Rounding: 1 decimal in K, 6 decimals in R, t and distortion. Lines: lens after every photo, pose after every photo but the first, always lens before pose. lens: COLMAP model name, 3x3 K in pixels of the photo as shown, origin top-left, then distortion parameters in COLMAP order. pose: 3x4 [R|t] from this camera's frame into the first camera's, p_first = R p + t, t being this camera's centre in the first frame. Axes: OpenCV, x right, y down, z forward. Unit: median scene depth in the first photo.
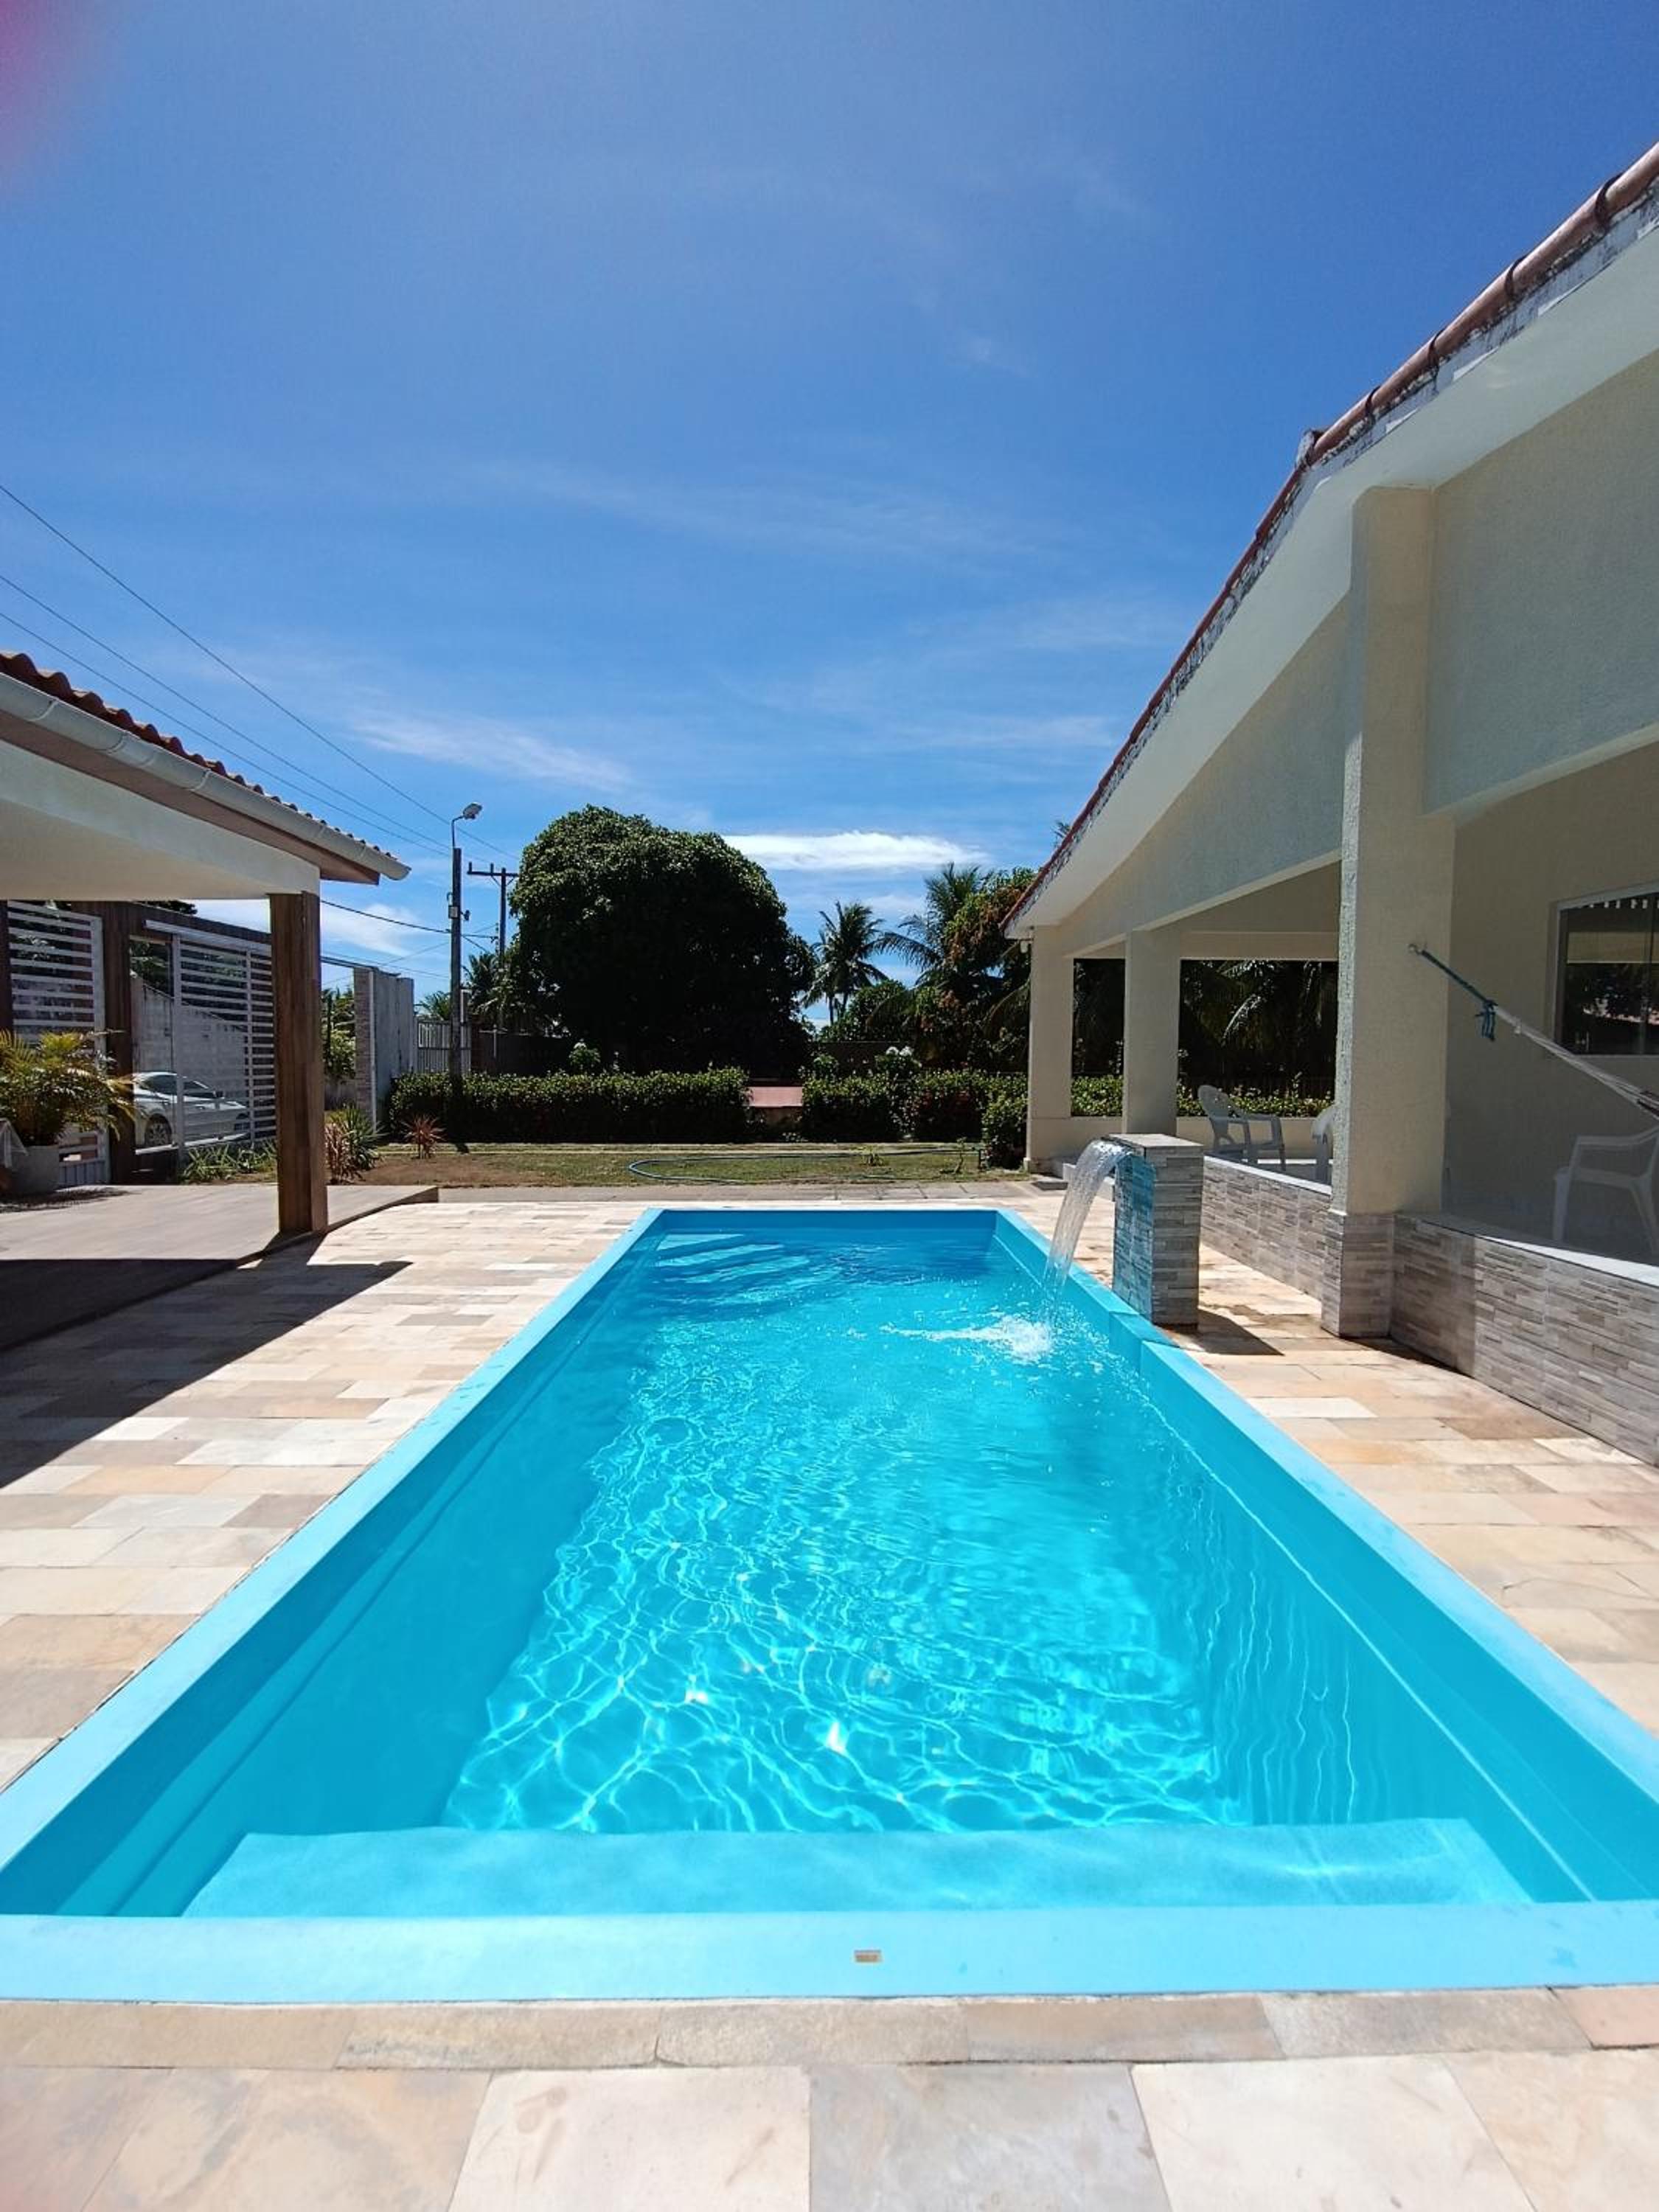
lens RADIAL K [[1003.6, 0, 834.7], [0, 1003.6, 1117.6], [0, 0, 1]] dist [-0.040398, 0.028241]
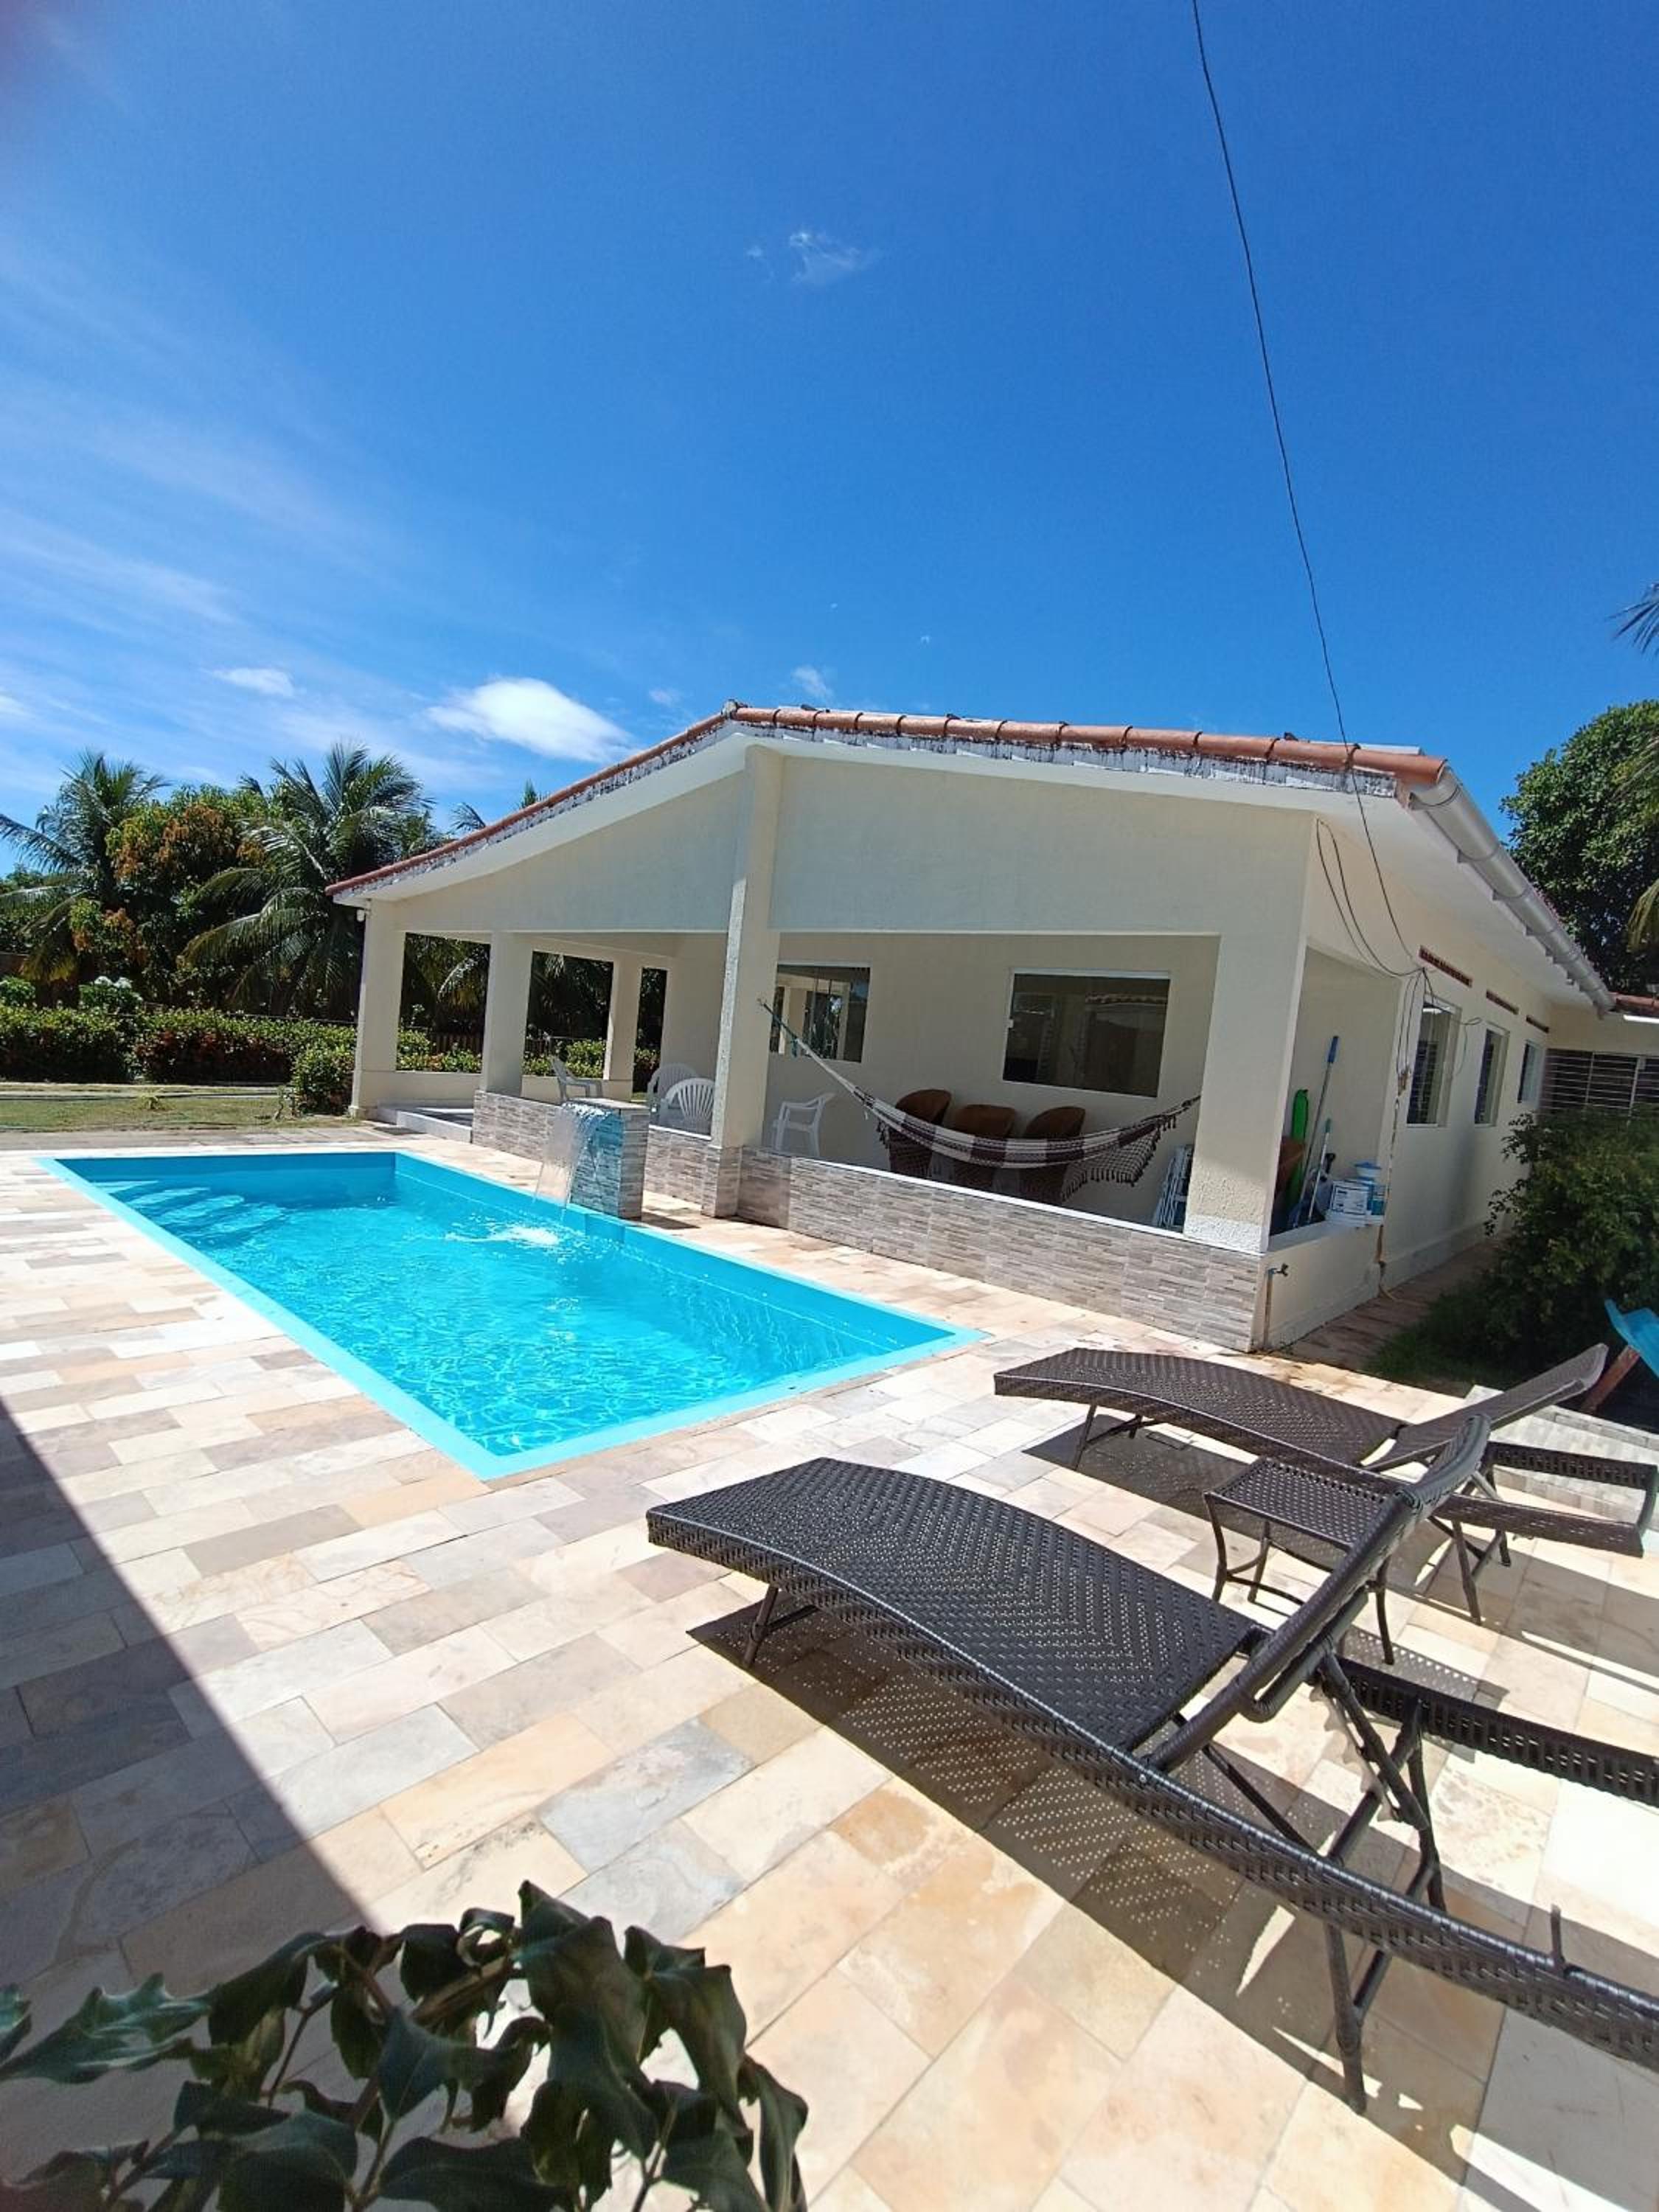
lens RADIAL K [[1004.4, 0, 834.4], [0, 1004.4, 1119.9], [0, 0, 1]] dist [-0.030683, 0.014777]
pose [[0.672917, 0.003356, 0.739710, -0.607717], [-0.048190, 0.998064, 0.039310, -0.029859], [-0.738147, -0.062099, 0.671776, -0.313477]]
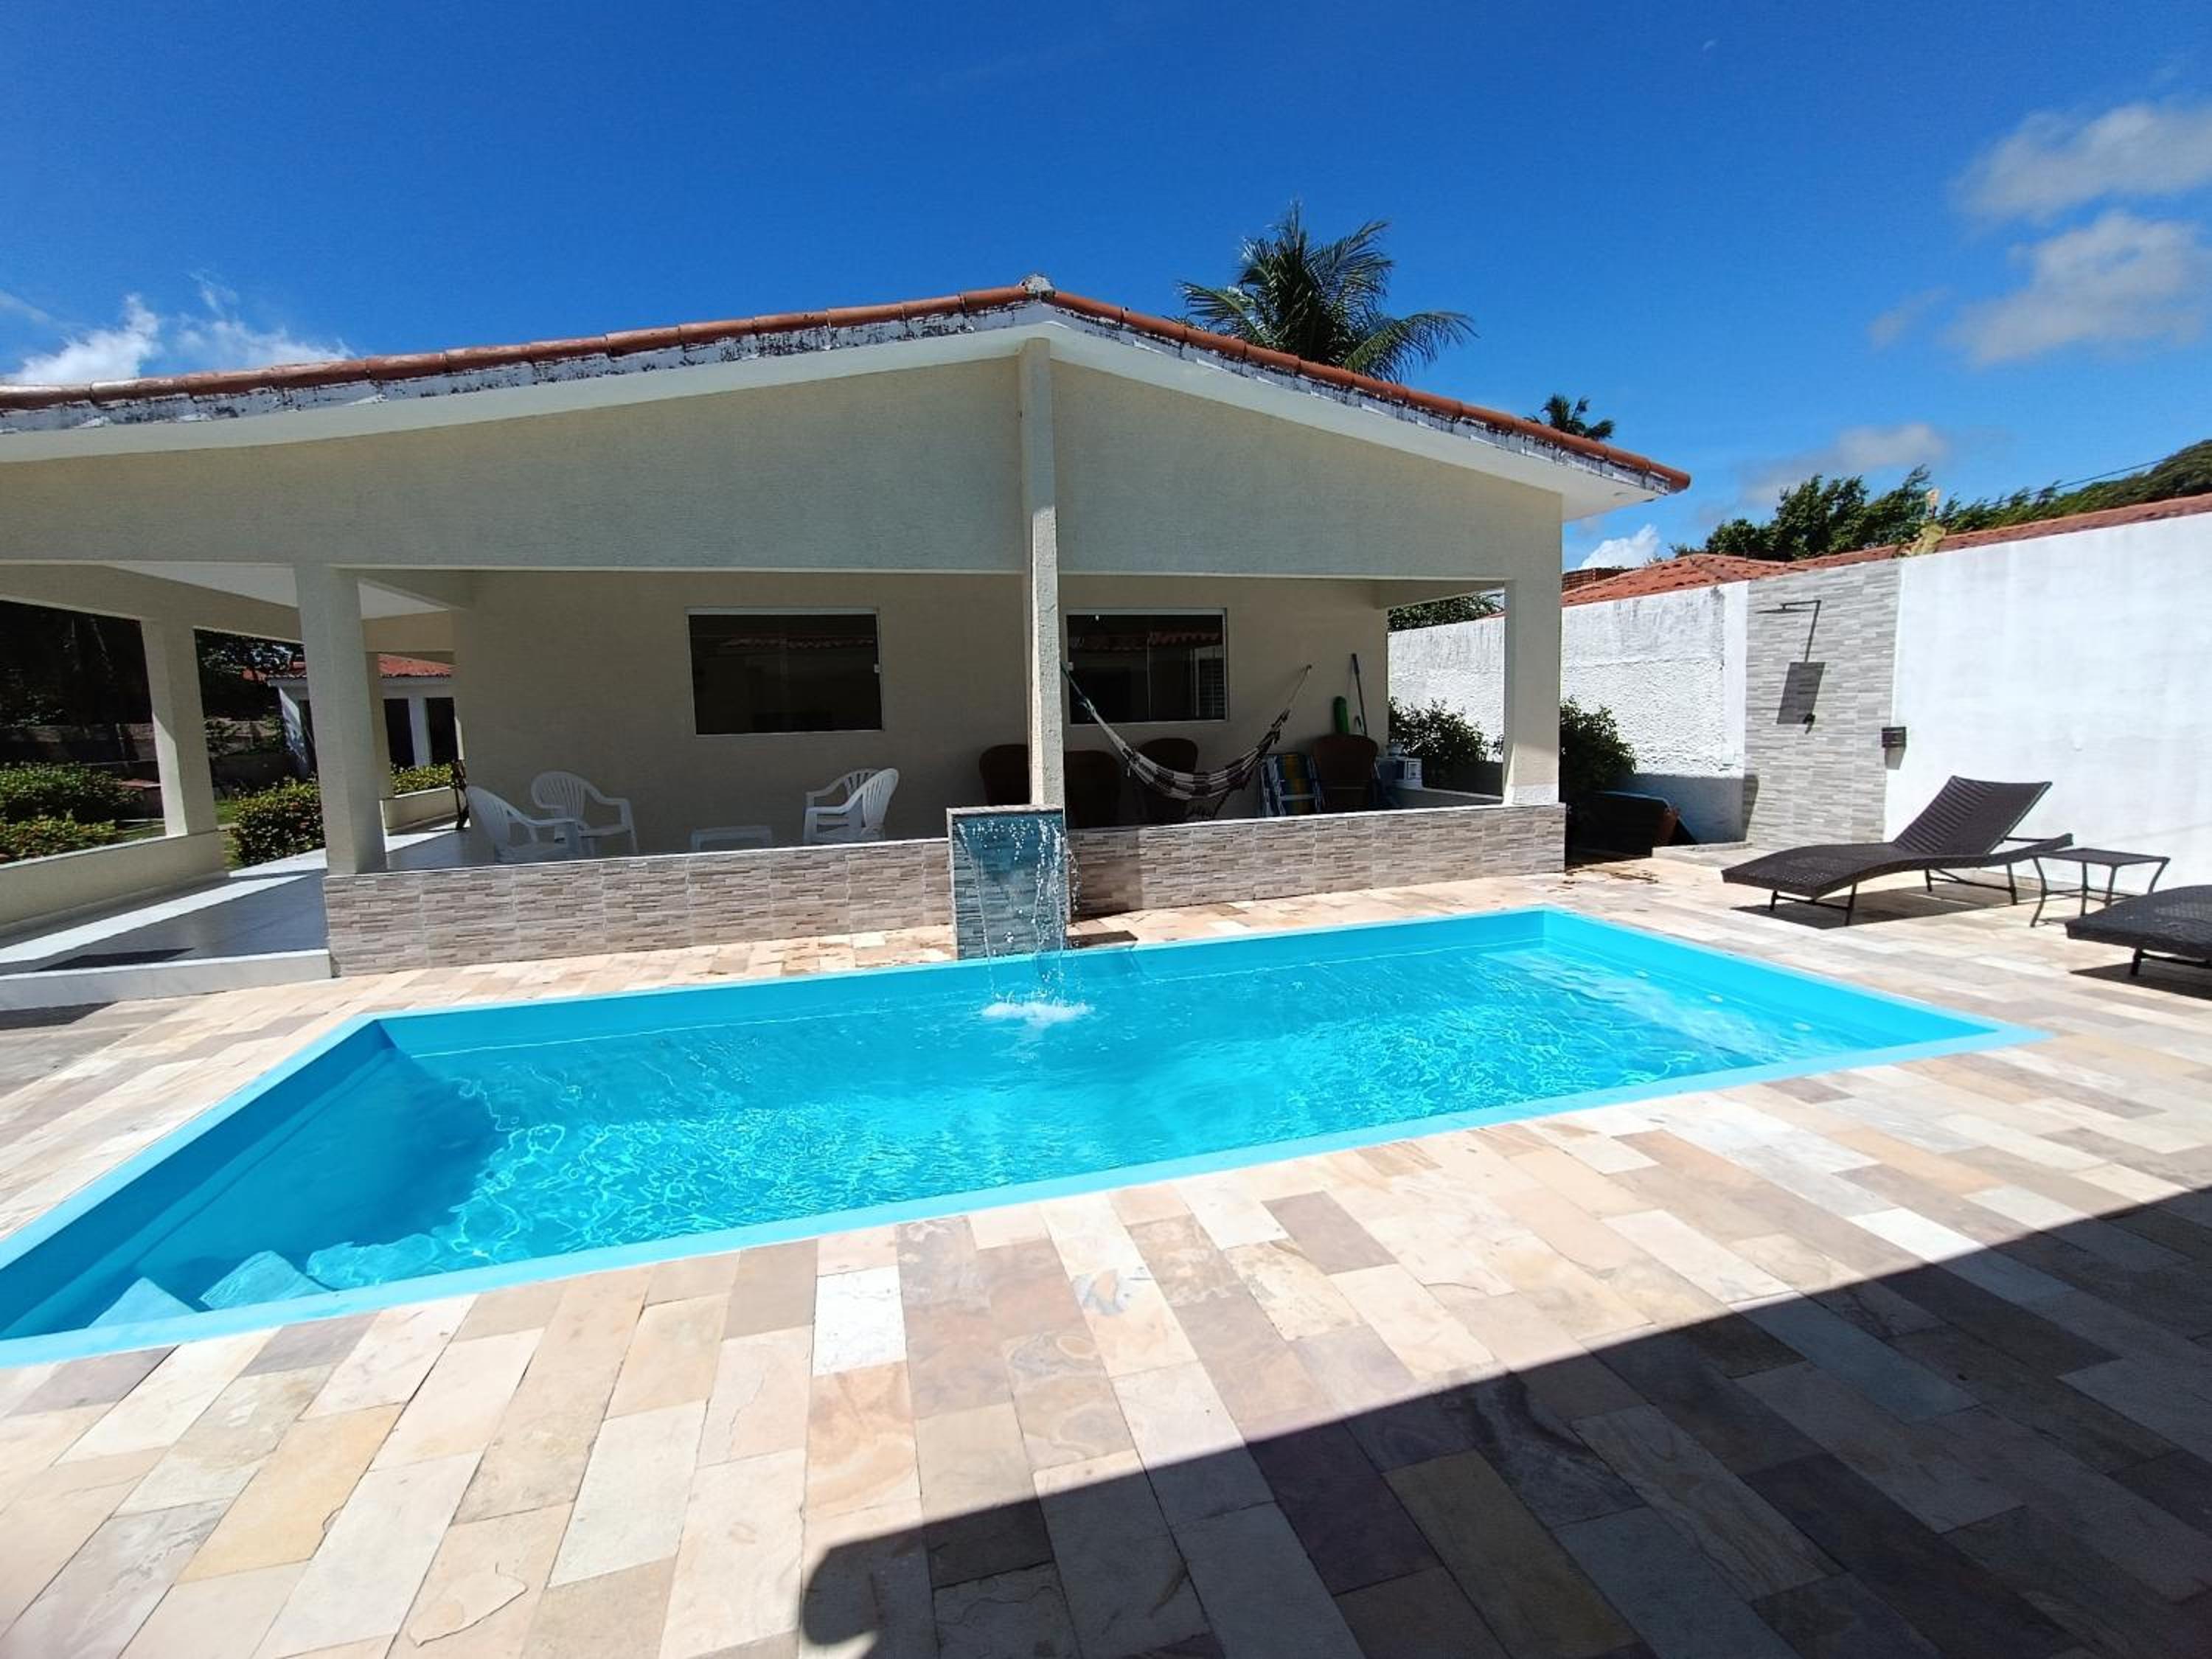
lens RADIAL K [[1006.7, 0, 1110.4], [0, 1006.7, 832.2], [0, 0, 1]] dist [-0.033866, 0.028745]
pose [[-0.262609, -0.111751, 0.958409, -0.834800], [0.087170, 0.986461, 0.138907, -0.102455], [-0.960957, 0.120023, -0.249313, 1.176751]]
